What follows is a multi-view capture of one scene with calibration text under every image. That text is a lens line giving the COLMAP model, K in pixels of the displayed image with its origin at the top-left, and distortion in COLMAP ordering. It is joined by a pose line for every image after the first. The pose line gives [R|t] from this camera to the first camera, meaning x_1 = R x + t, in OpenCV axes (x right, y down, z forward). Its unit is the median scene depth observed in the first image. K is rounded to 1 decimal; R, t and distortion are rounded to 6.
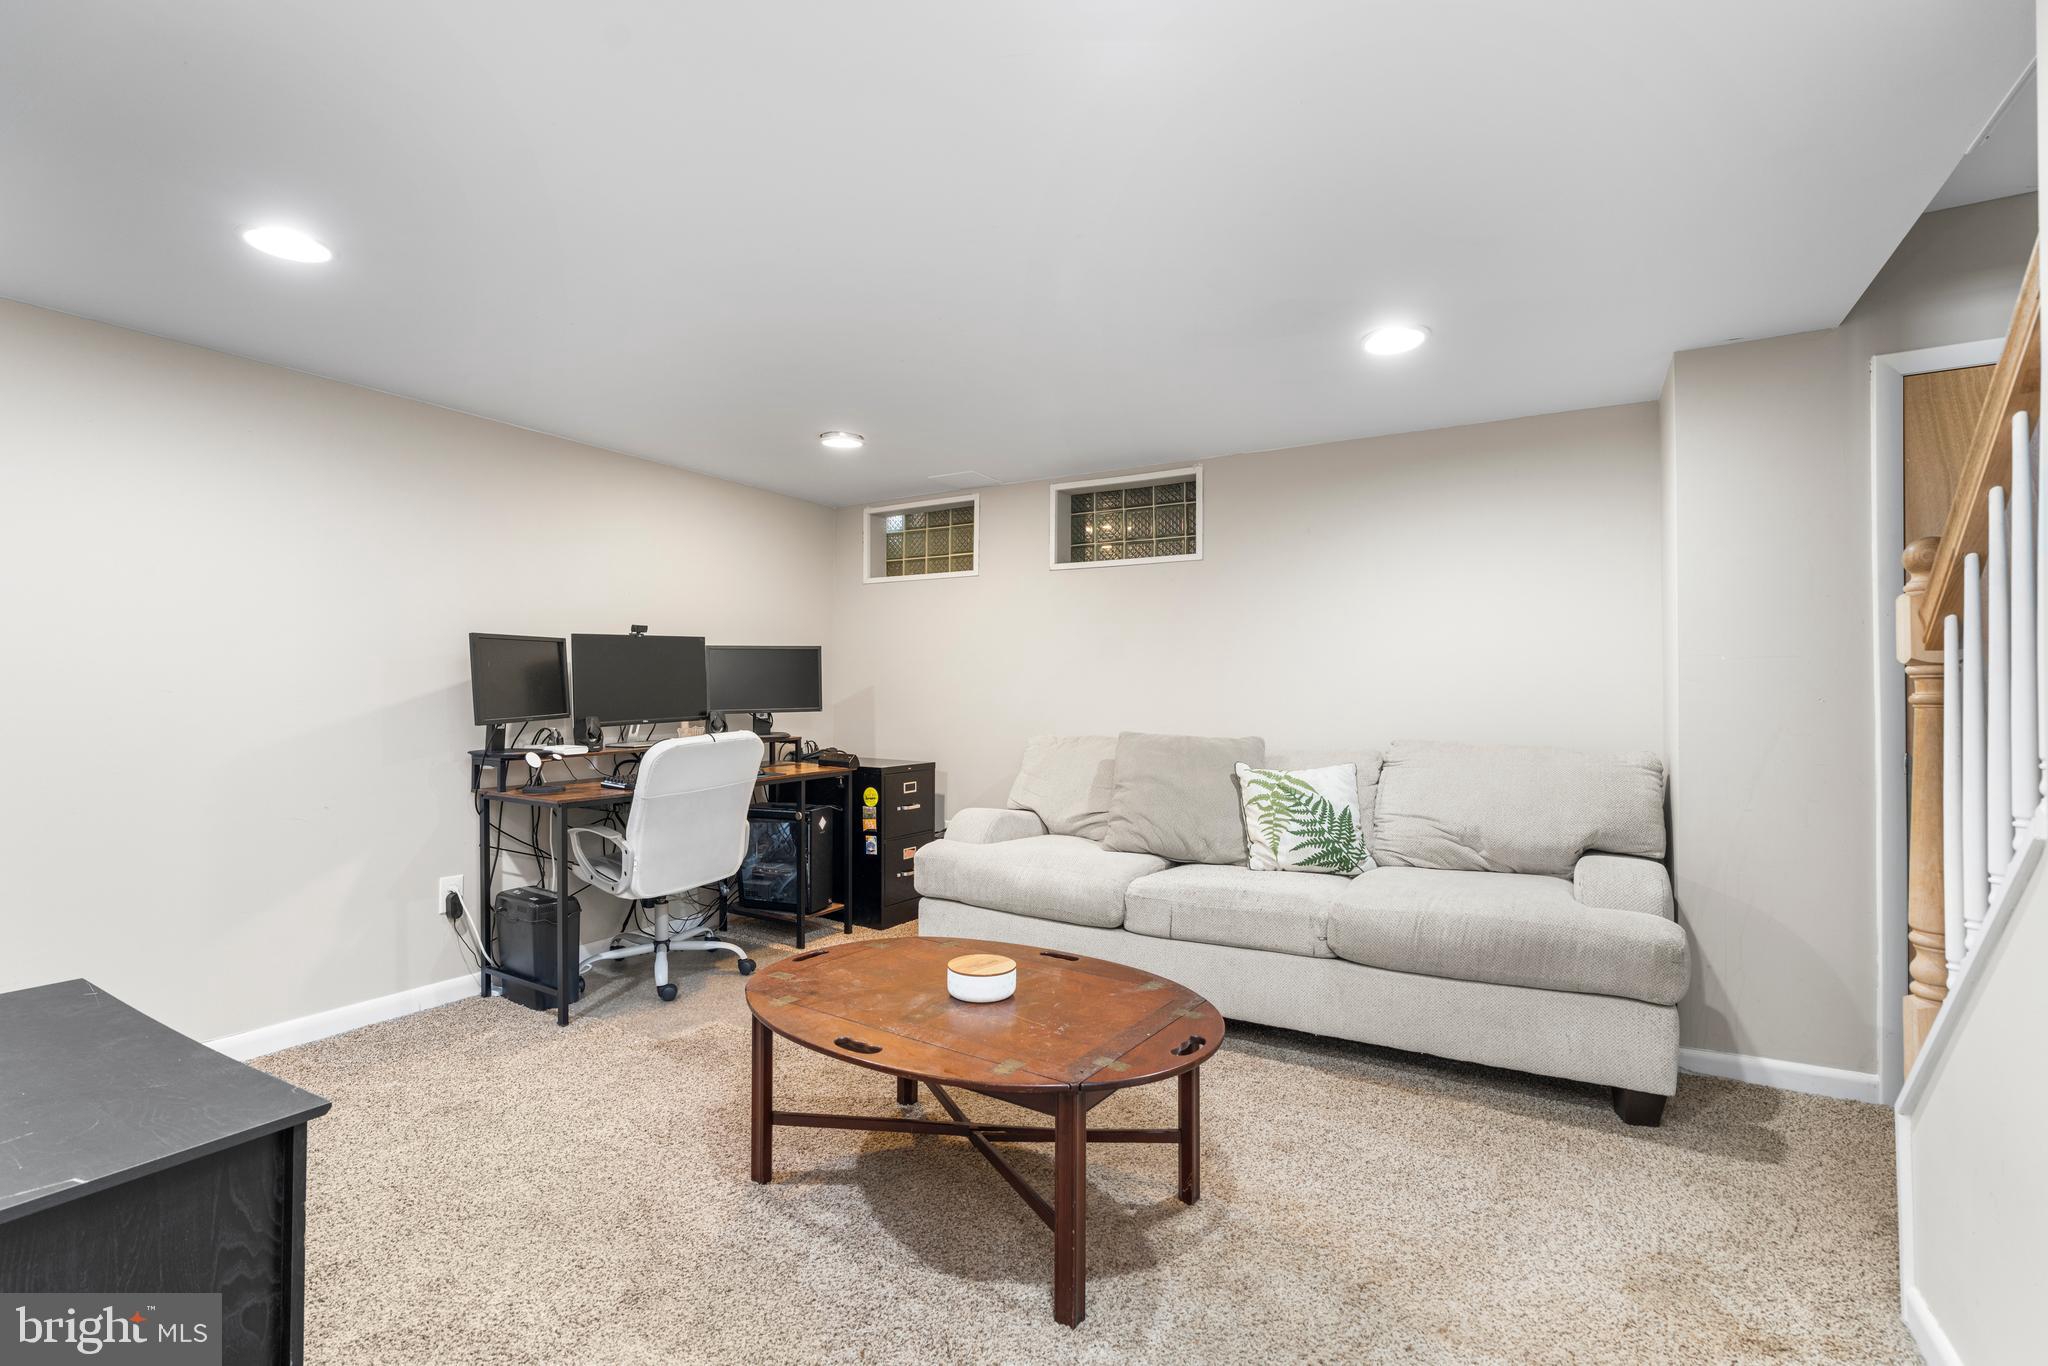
lens RADIAL K [[929.5, 0, 1031.2], [0, 929.5, 673.6], [0, 0, 1]] dist [-0.001945, -0.000194]
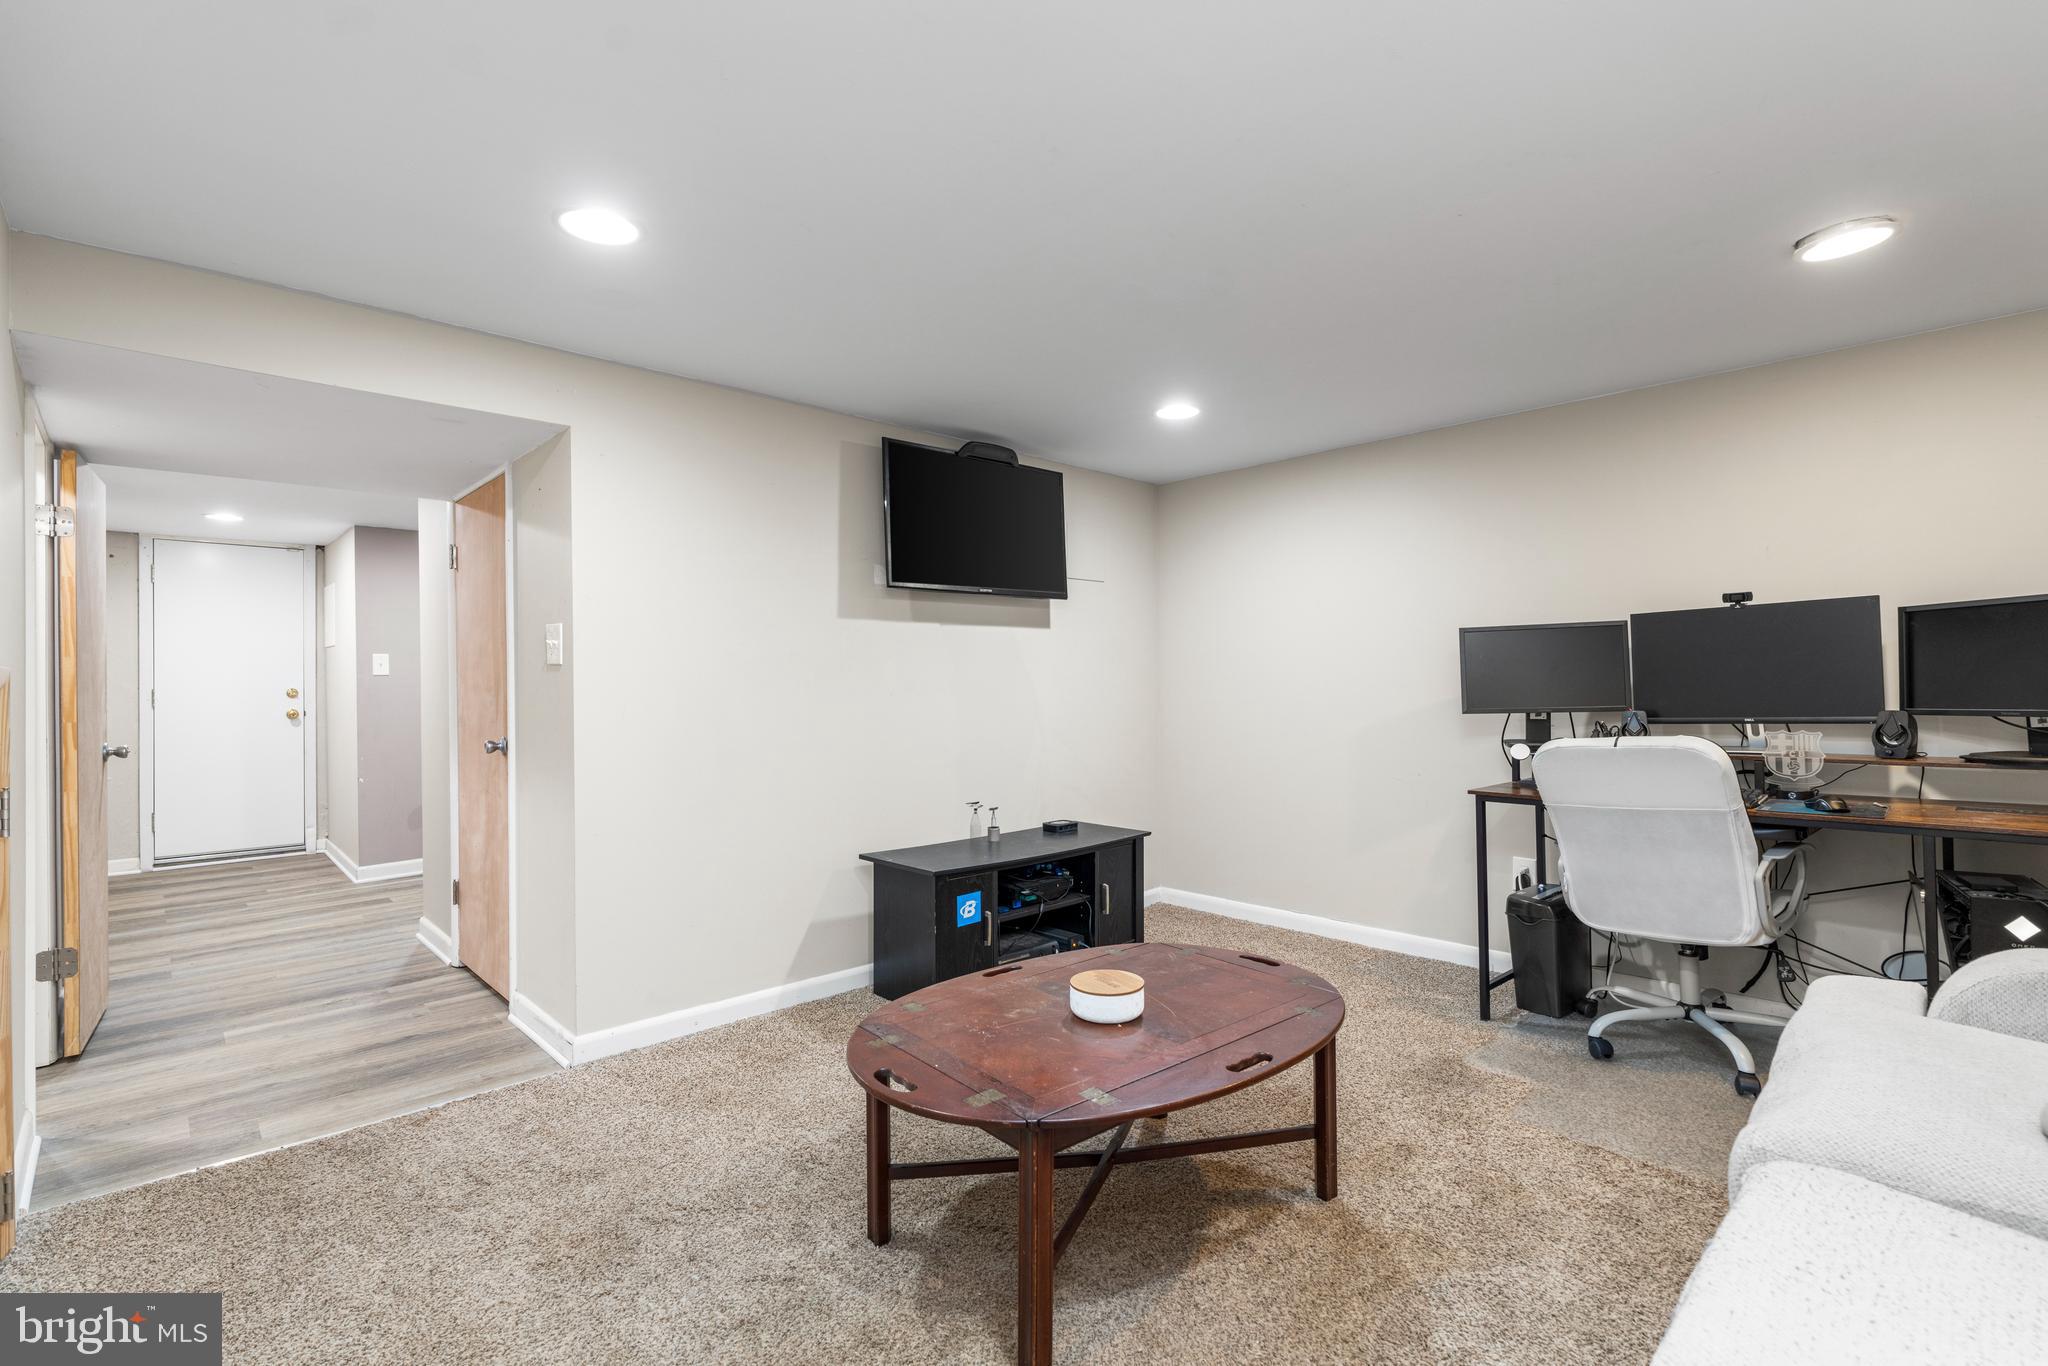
lens RADIAL K [[929.5, 0, 1019.4], [0, 929.5, 687.2], [0, 0, 1]] dist [-0.001945, -0.000194]
pose [[-0.273233, 0.007820, -0.961916, 0.572787], [0.023706, 0.999718, 0.001394, 0.012370], [0.961656, -0.022423, -0.273341, 0.786418]]
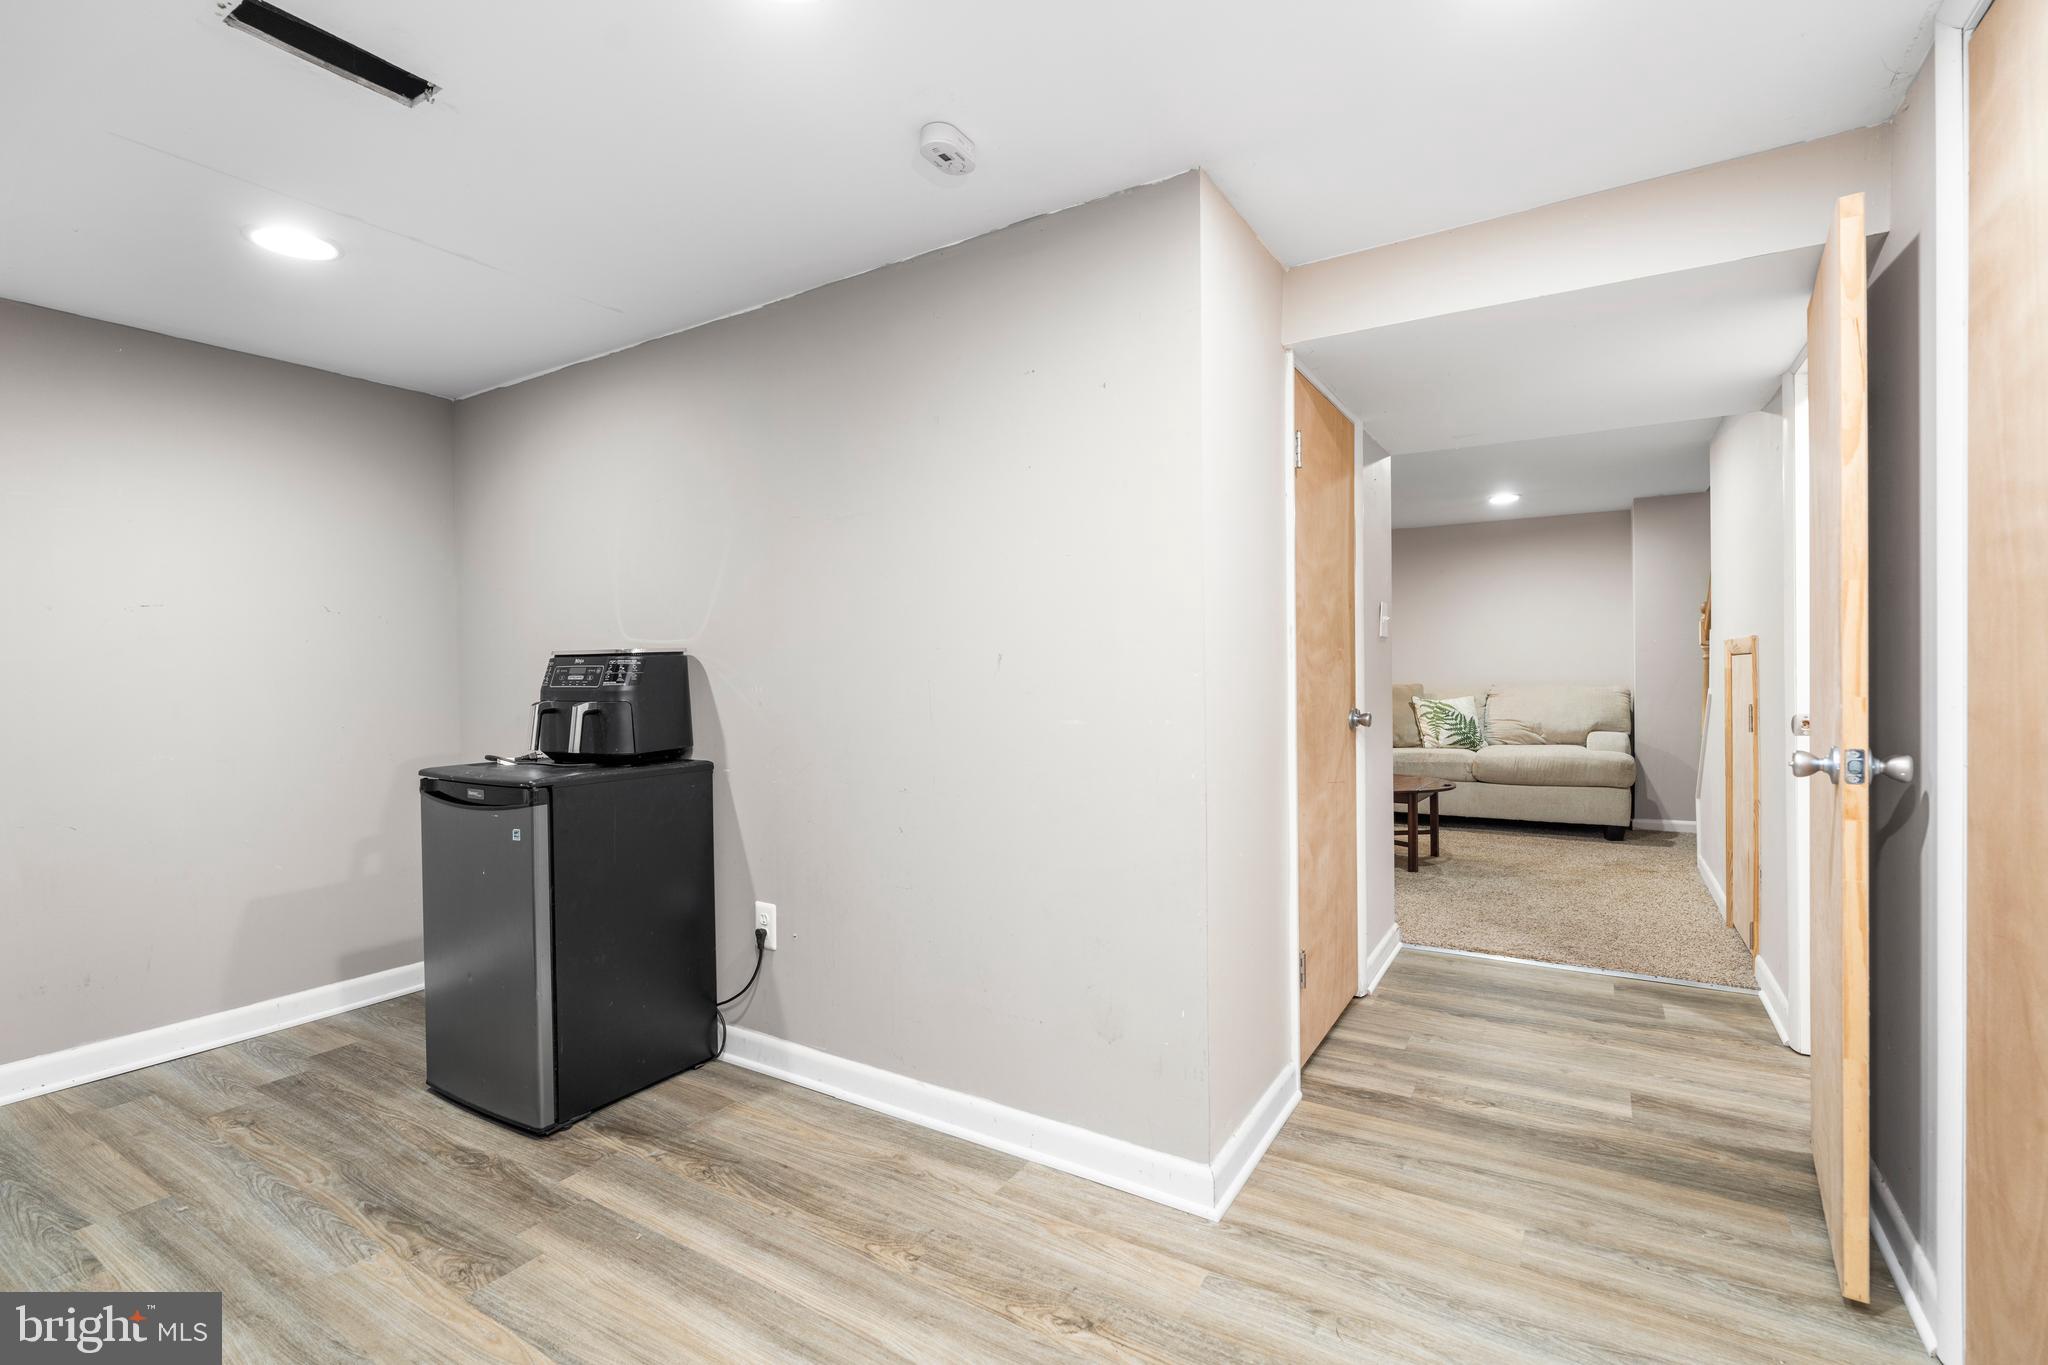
lens RADIAL K [[929.5, 0, 1007.3], [0, 929.5, 686.2], [0, 0, 1]] dist [-0.001945, -0.000194]
pose [[0.999460, -0.016723, -0.028297, -0.626161], [0.017675, 0.999275, 0.033716, -0.009014], [0.027712, -0.034198, 0.999031, -1.067024]]
